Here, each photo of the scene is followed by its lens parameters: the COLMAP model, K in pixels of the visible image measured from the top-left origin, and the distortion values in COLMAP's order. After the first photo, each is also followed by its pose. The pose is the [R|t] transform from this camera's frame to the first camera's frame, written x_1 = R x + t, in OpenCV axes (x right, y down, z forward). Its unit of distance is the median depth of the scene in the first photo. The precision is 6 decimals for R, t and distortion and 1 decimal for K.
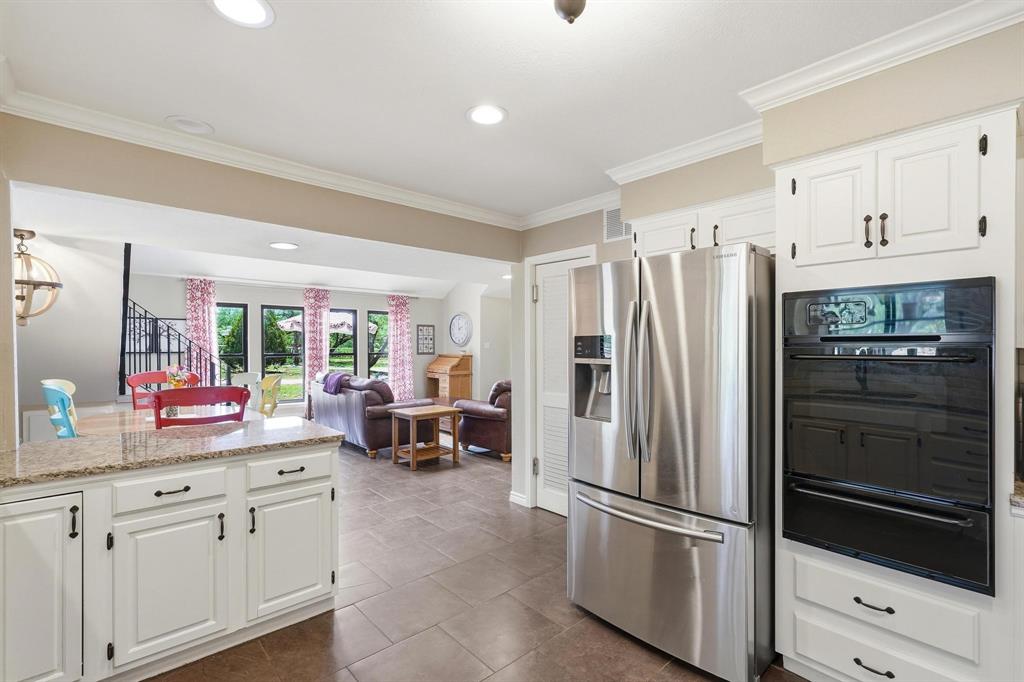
lens RADIAL K [[472.0, 0, 511.6], [0, 472.0, 343.0], [0, 0, 1]] dist [0.002951, 0.001173]
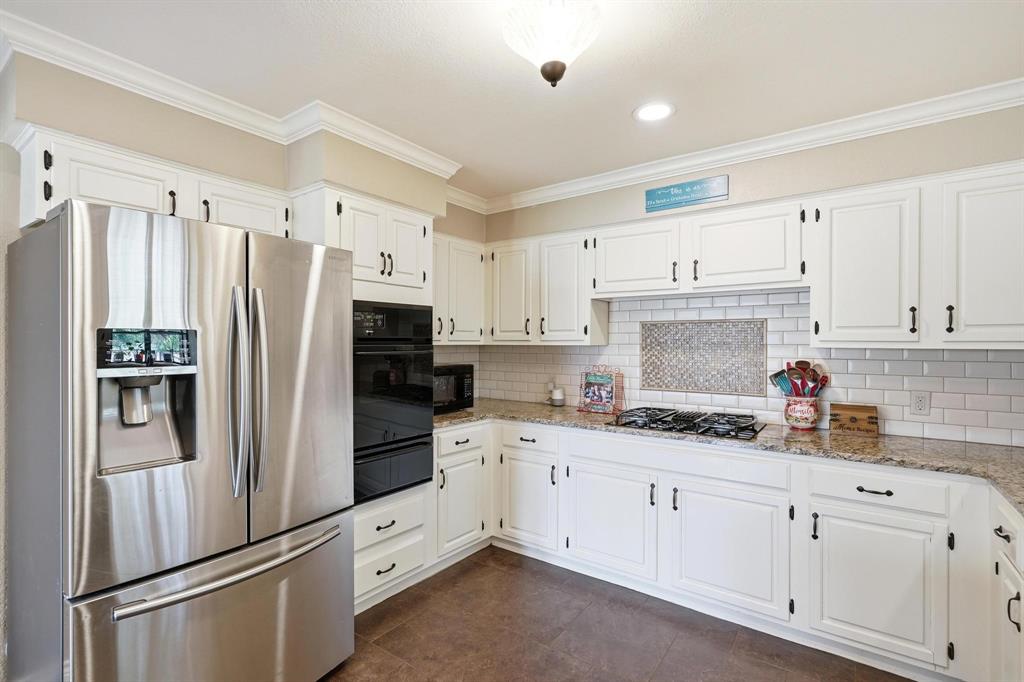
lens RADIAL K [[472.0, 0, 516.6], [0, 472.0, 343.2], [0, 0, 1]] dist [0.002951, 0.001173]
pose [[-0.216421, 0.003611, 0.976293, -0.705614], [-0.000227, 0.999993, -0.003749, 0.008013], [-0.976300, -0.001033, -0.216419, 0.908295]]
